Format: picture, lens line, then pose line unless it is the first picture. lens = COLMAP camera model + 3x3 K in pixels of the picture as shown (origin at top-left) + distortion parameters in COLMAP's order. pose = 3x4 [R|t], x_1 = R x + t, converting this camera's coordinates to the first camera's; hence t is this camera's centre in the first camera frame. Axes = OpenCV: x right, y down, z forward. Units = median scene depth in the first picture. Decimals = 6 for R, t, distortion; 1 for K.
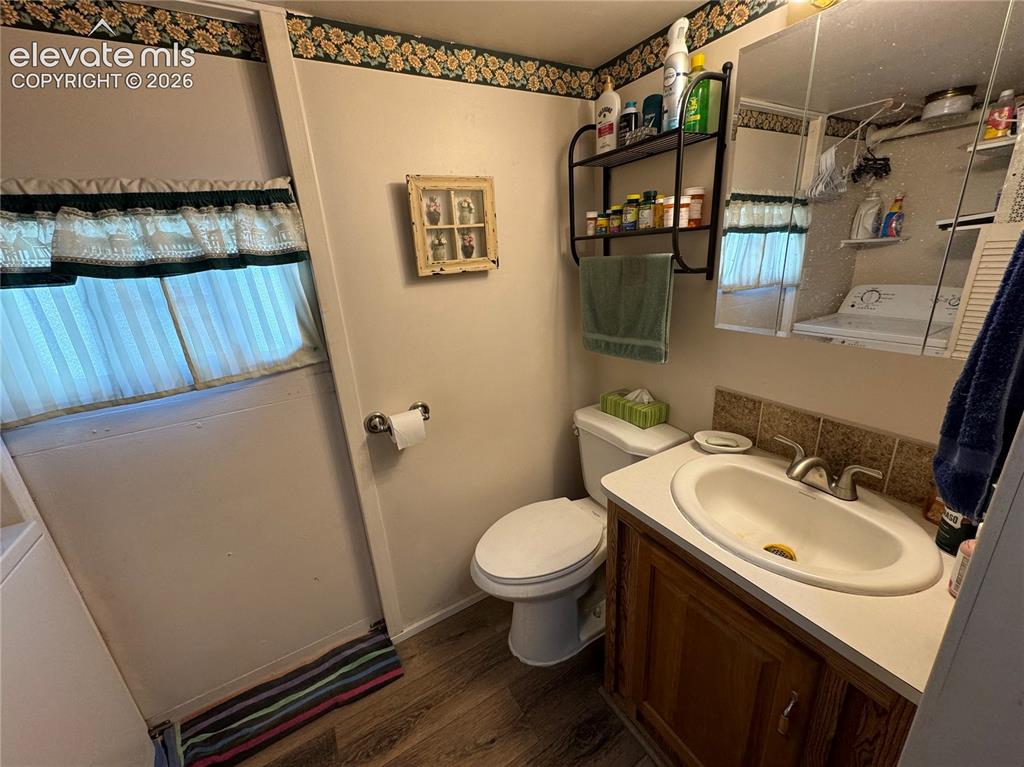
lens RADIAL K [[412.0, 0, 520.5], [0, 412.0, 385.1], [0, 0, 1]] dist [0.002970, -0.000070]
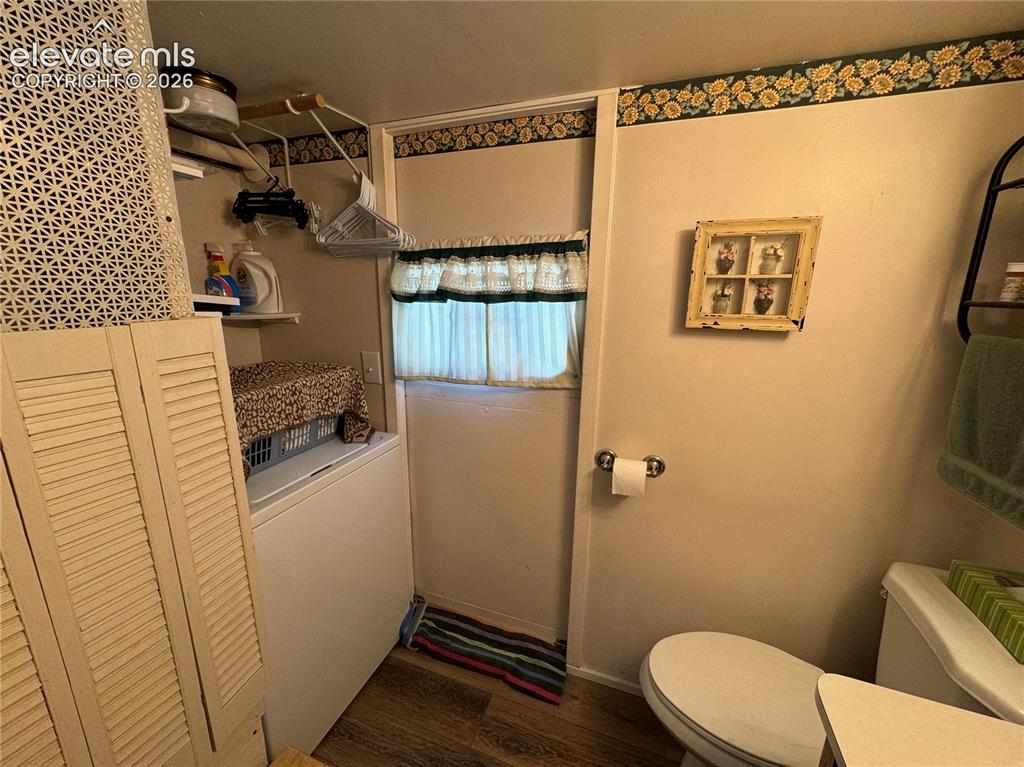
lens RADIAL K [[412.0, 0, 521.5], [0, 412.0, 388.6], [0, 0, 1]] dist [0.002970, -0.000070]
pose [[0.625748, 0.252336, -0.738082, 0.245115], [-0.300302, 0.951227, 0.070609, -0.090111], [0.719901, 0.177463, 0.671006, 0.144337]]
